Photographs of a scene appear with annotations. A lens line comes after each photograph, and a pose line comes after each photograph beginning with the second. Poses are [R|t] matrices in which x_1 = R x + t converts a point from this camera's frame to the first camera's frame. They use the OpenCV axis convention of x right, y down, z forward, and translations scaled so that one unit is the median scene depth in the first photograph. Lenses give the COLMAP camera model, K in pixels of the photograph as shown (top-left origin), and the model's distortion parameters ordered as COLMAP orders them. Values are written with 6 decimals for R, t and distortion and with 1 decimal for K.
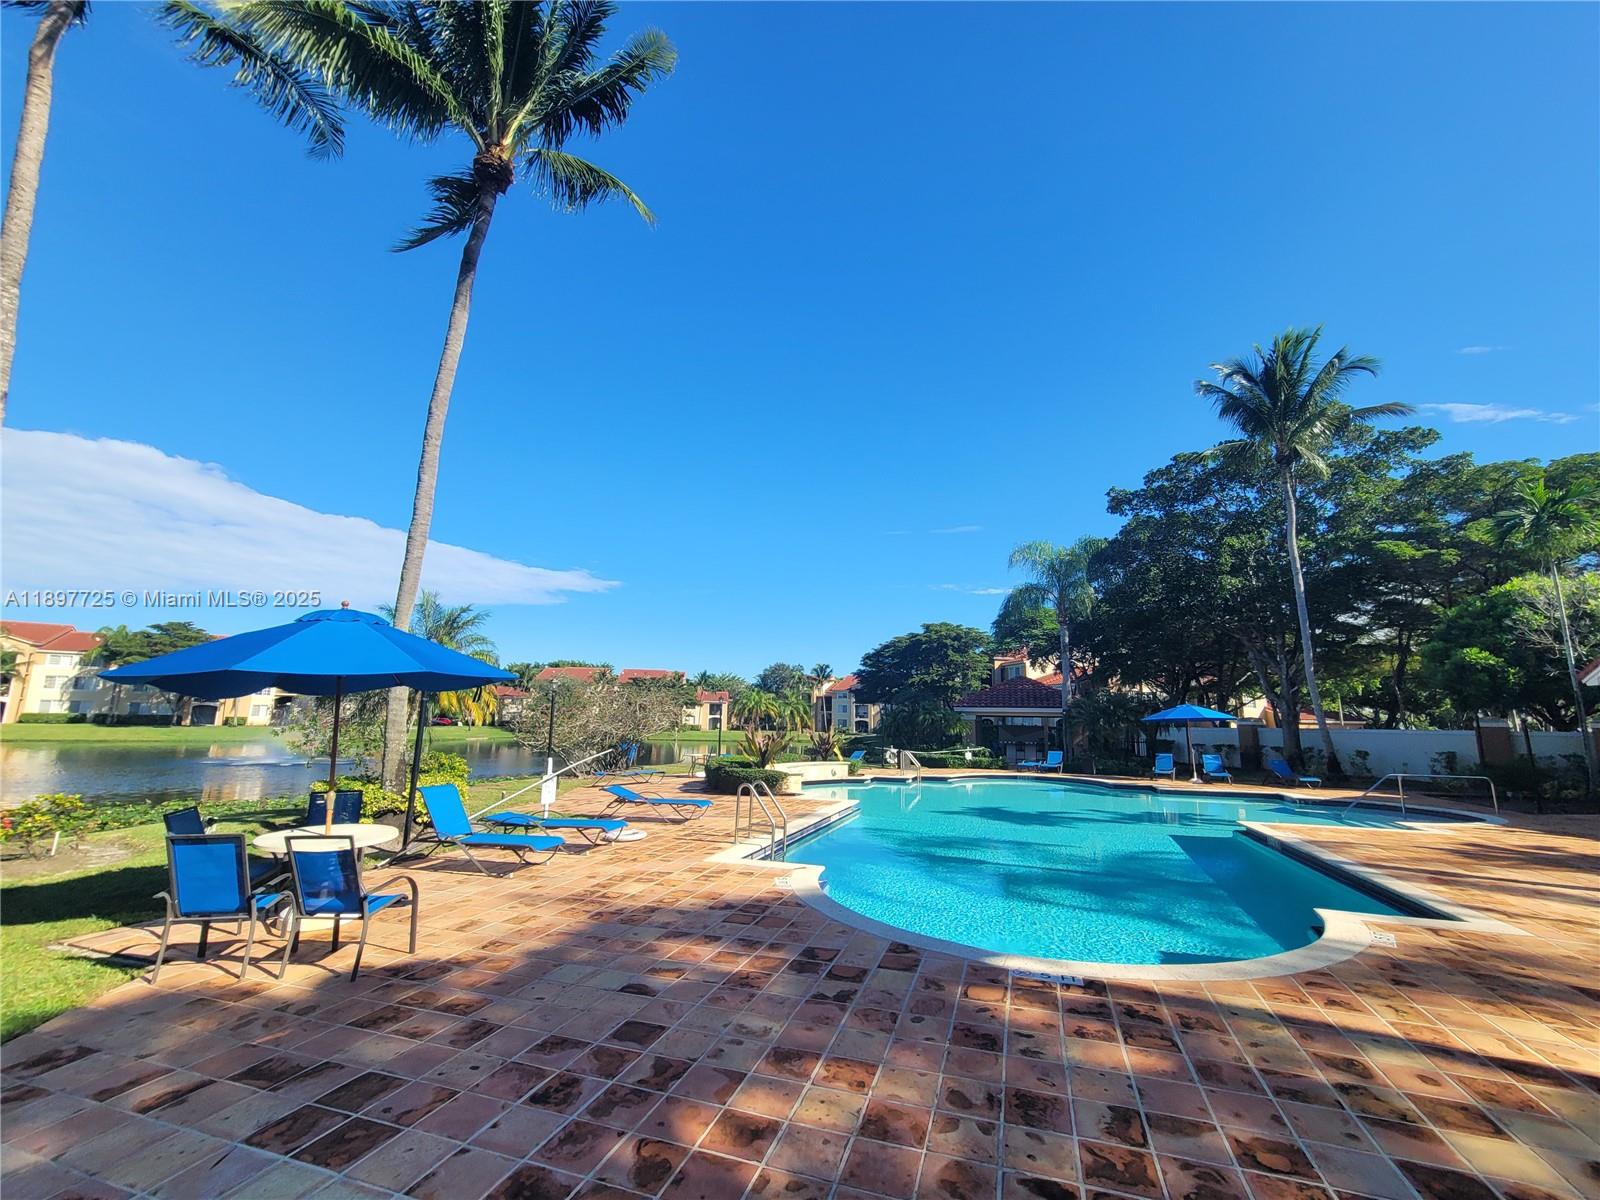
lens RADIAL K [[655.8, 0, 804.0], [0, 655.8, 605.4], [0, 0, 1]] dist [-0.006138, 0.002345]
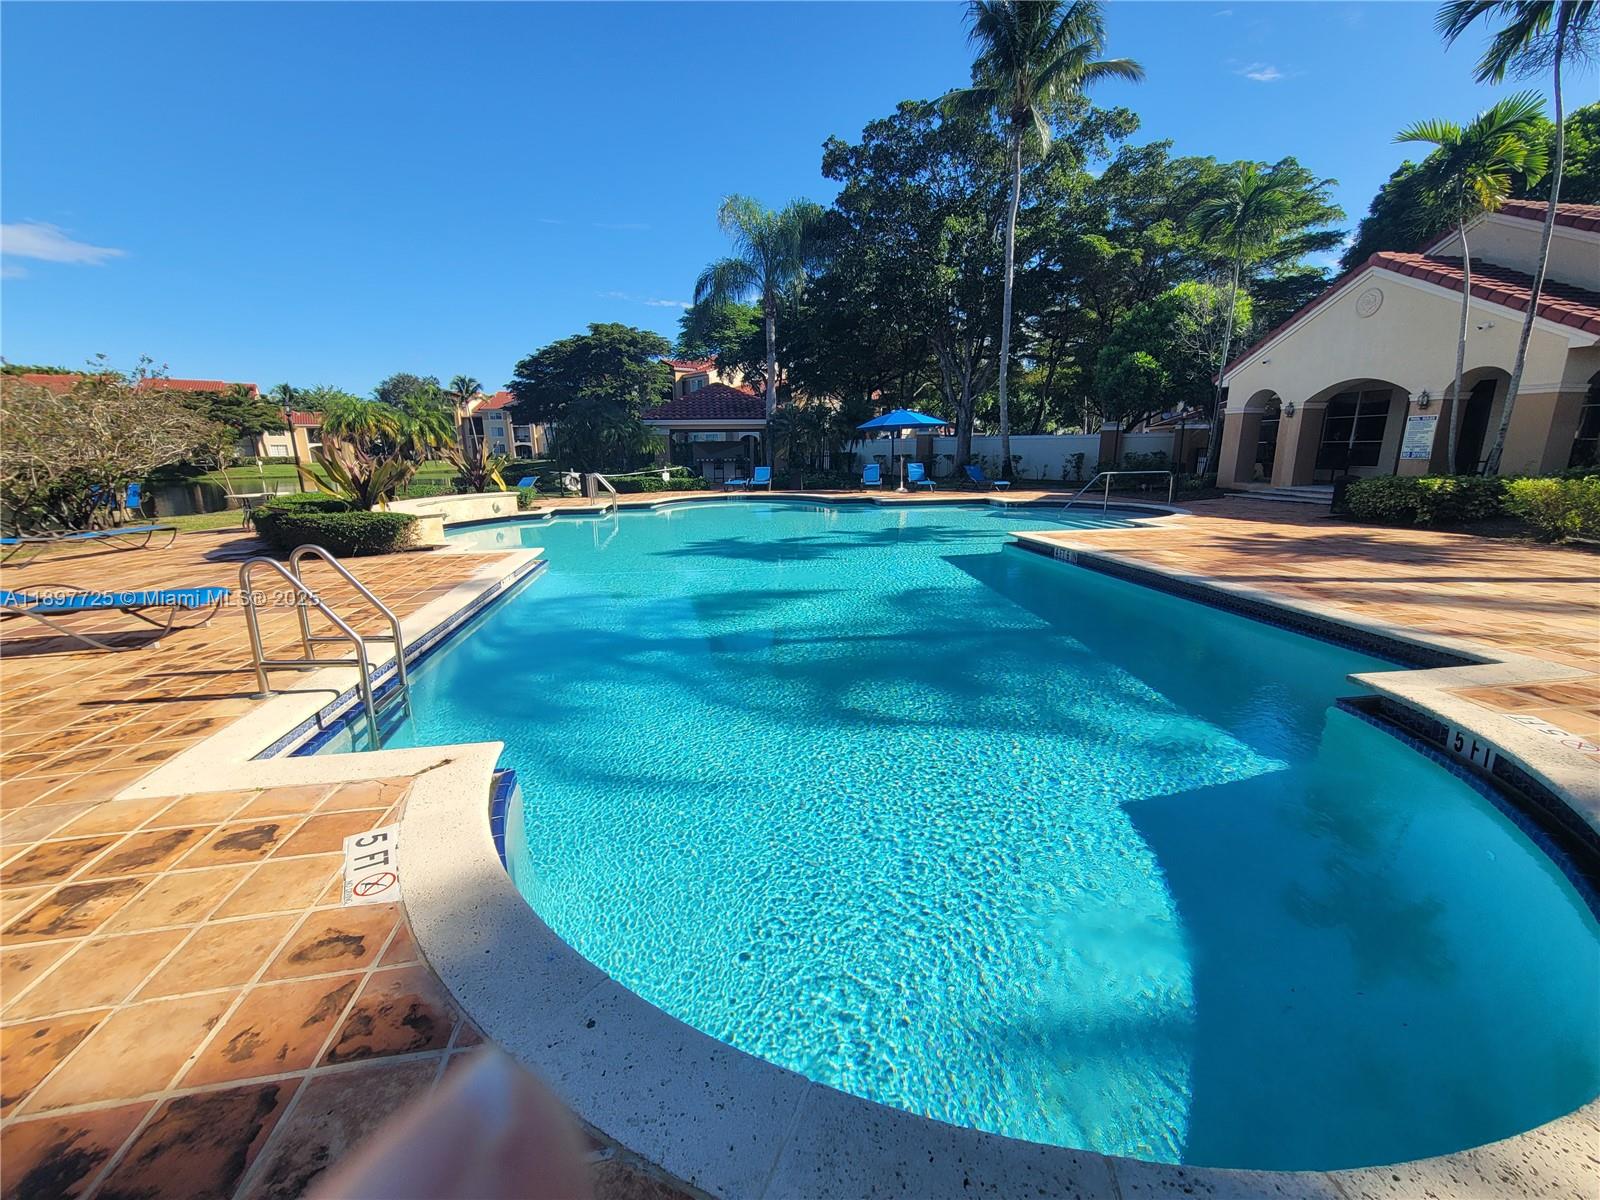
lens RADIAL K [[655.8, 0, 804.0], [0, 655.8, 605.4], [0, 0, 1]] dist [-0.006138, 0.002345]
pose [[0.885243, -0.135575, 0.444931, 0.008050], [-0.055461, 0.918985, 0.390371, 0.042537], [-0.461810, -0.370250, 0.806006, 0.176520]]
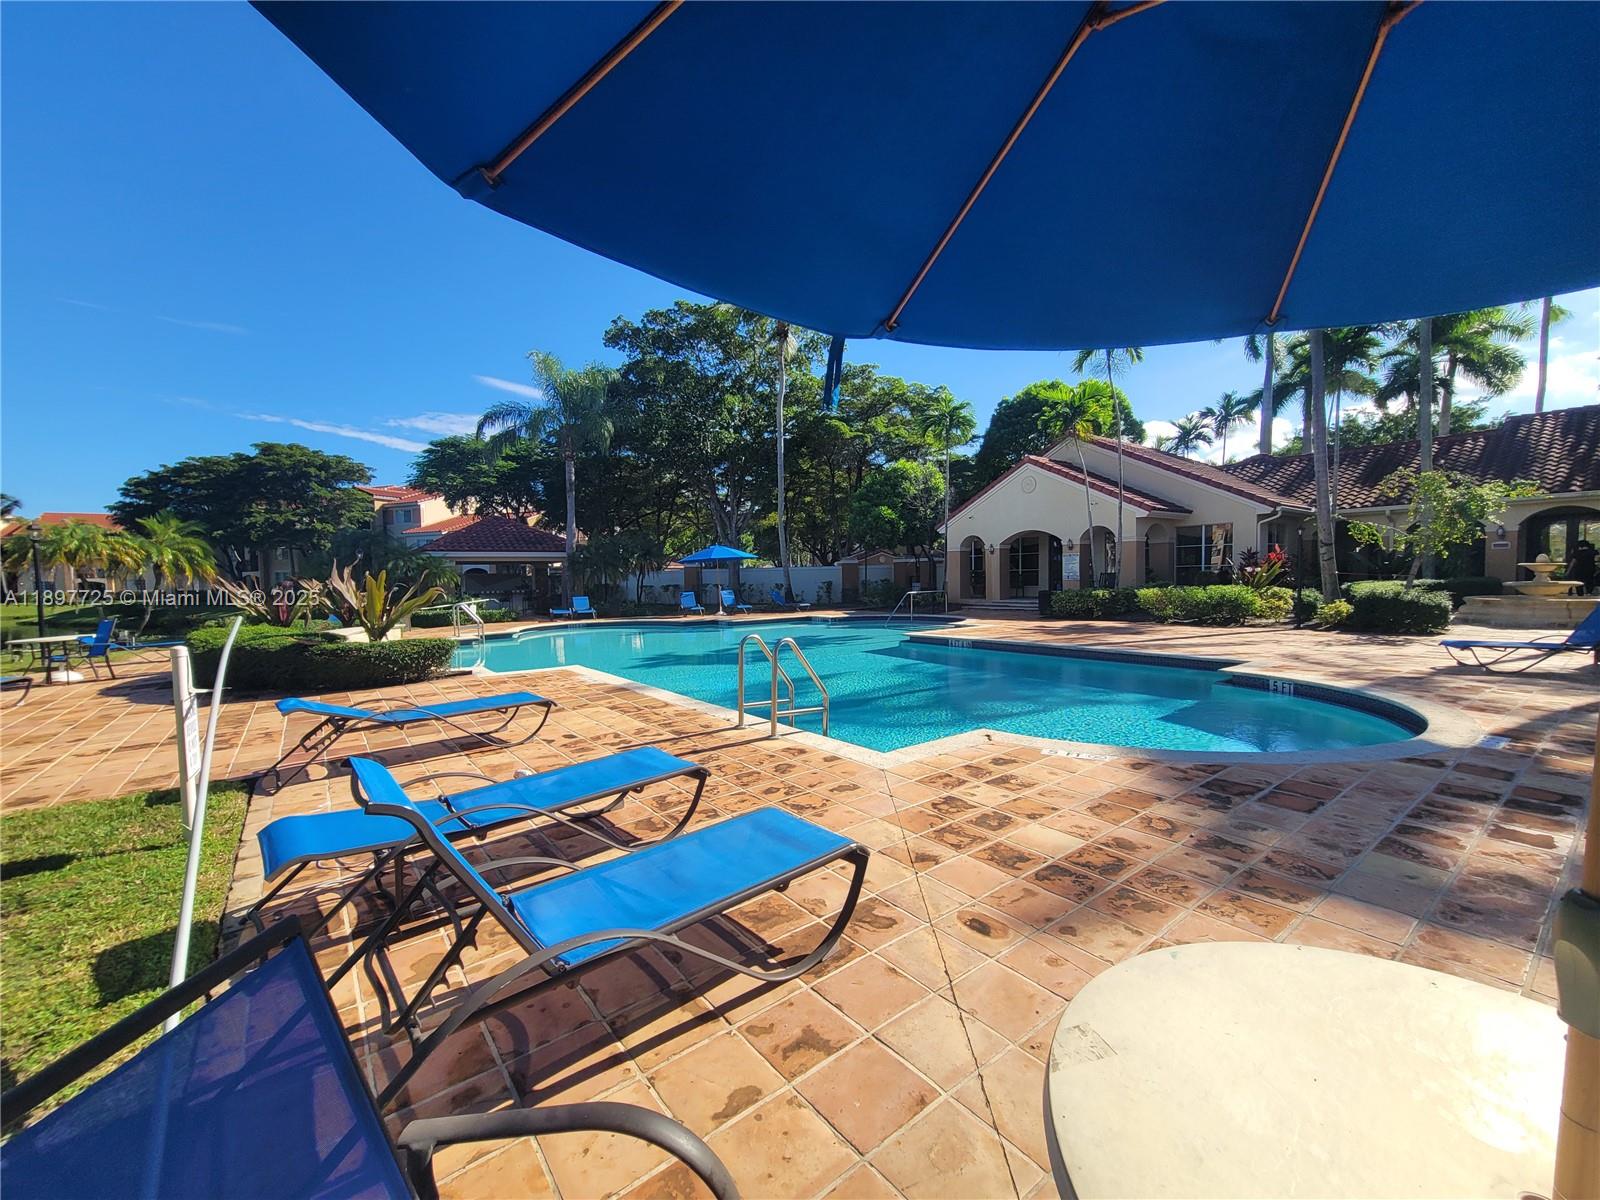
lens RADIAL K [[655.8, 0, 804.0], [0, 655.8, 605.4], [0, 0, 1]] dist [-0.006138, 0.002345]
pose [[0.567244, -0.066484, 0.820862, -0.192543], [-0.115678, 0.980422, 0.159345, 0.050002], [-0.815385, -0.185343, 0.548448, 0.228460]]
